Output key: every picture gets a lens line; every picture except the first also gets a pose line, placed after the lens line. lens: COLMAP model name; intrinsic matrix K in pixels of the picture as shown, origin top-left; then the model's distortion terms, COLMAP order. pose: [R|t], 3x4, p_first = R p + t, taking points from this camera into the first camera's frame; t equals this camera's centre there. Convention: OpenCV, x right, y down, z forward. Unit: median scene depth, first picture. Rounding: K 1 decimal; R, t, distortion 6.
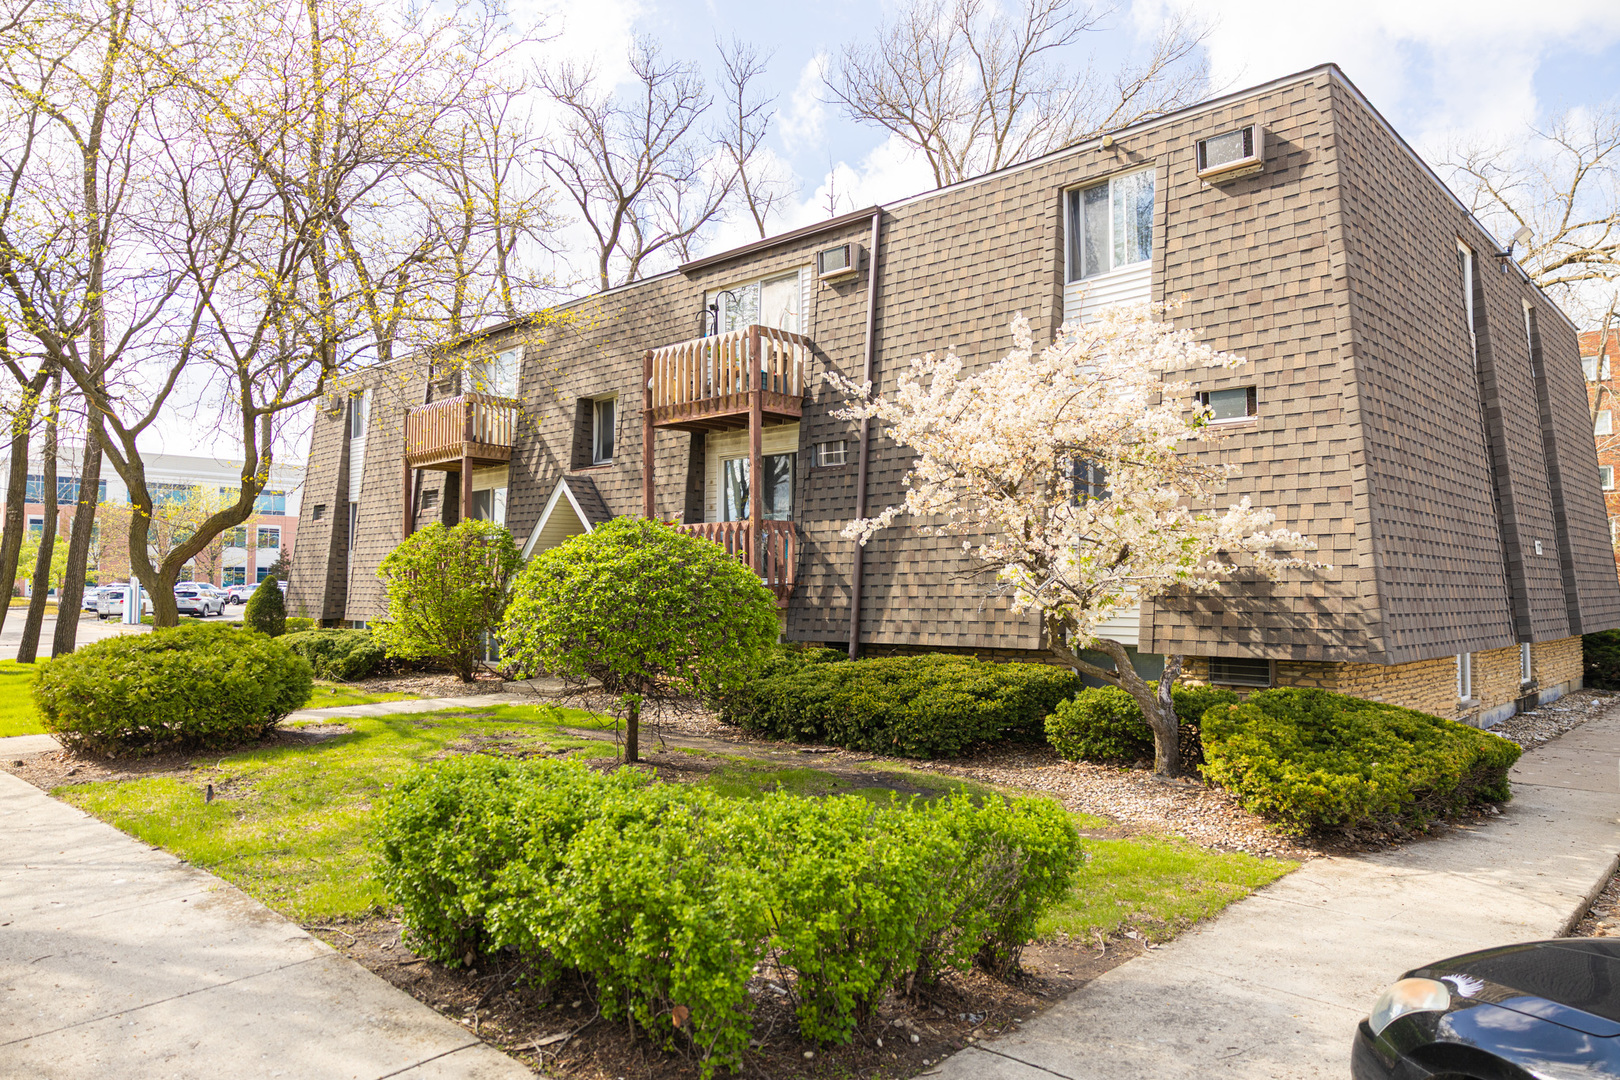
lens RADIAL K [[1080.4, 0, 810.0], [0, 1080.4, 540.0], [0, 0, 1]] dist [0.007174, 0.005475]
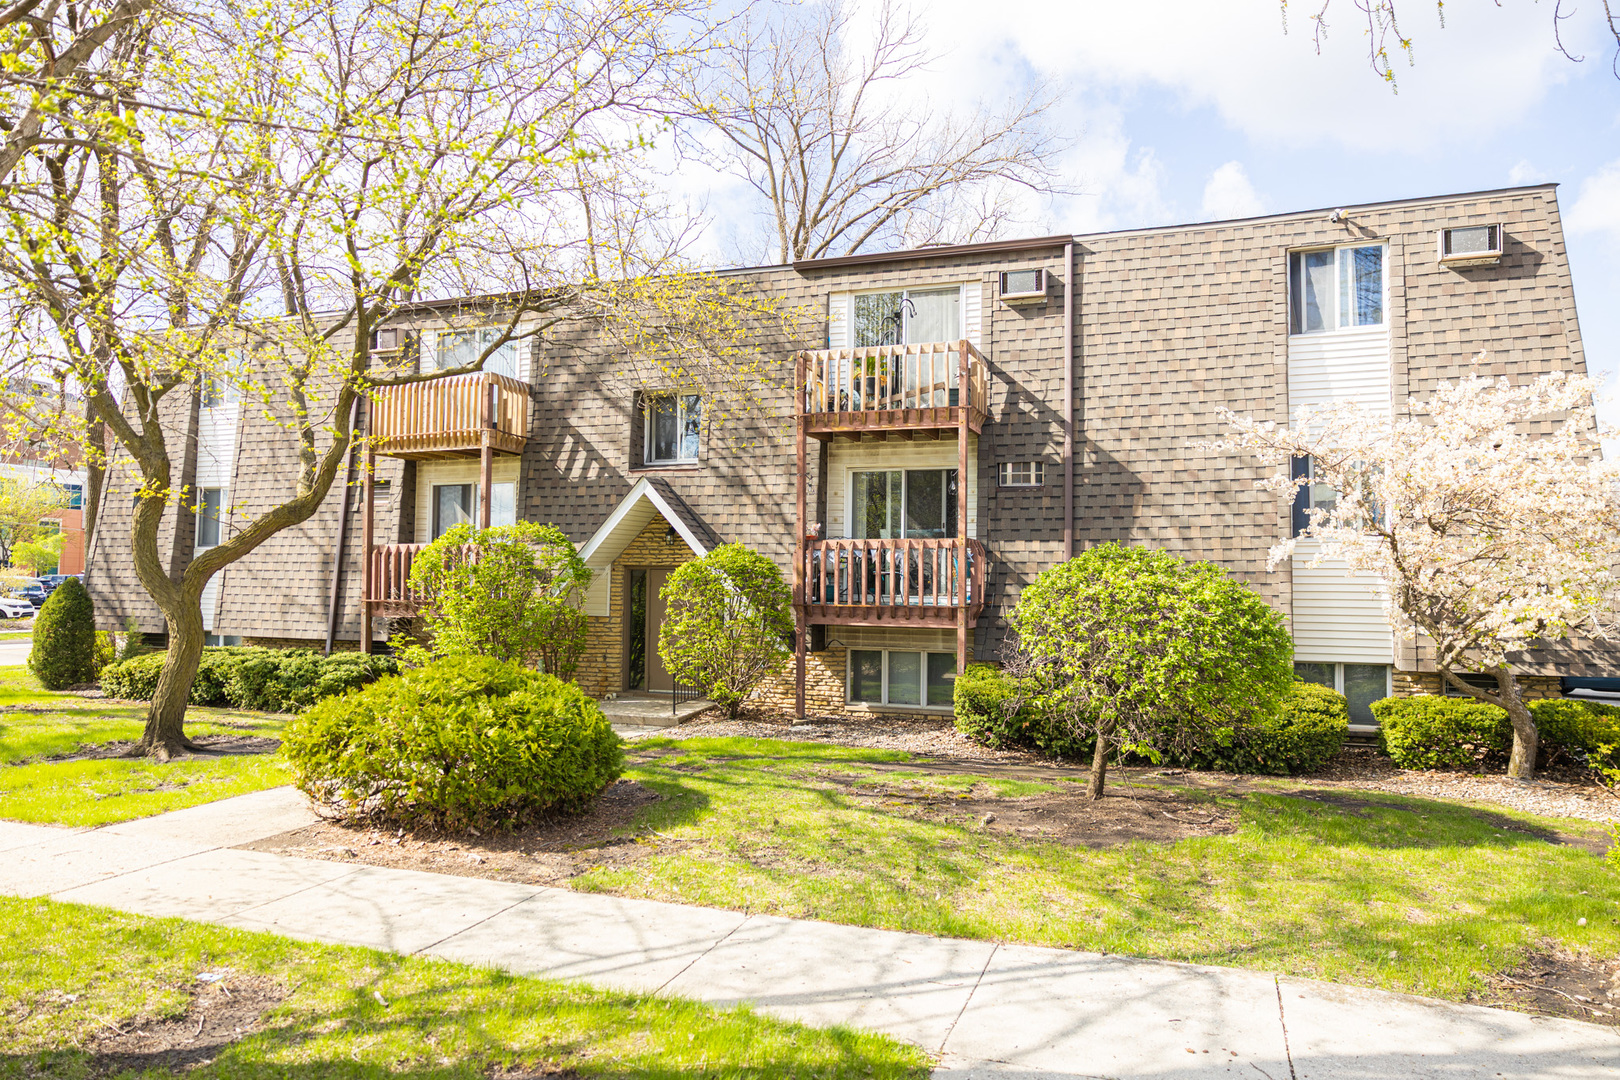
lens RADIAL K [[1080.4, 0, 810.0], [0, 1080.4, 540.0], [0, 0, 1]] dist [0.007174, 0.005475]
pose [[0.920713, 0.026263, 0.389356, -0.560009], [-0.027106, 0.999627, -0.003328, -0.010062], [-0.389298, -0.007490, 0.921081, 0.149454]]
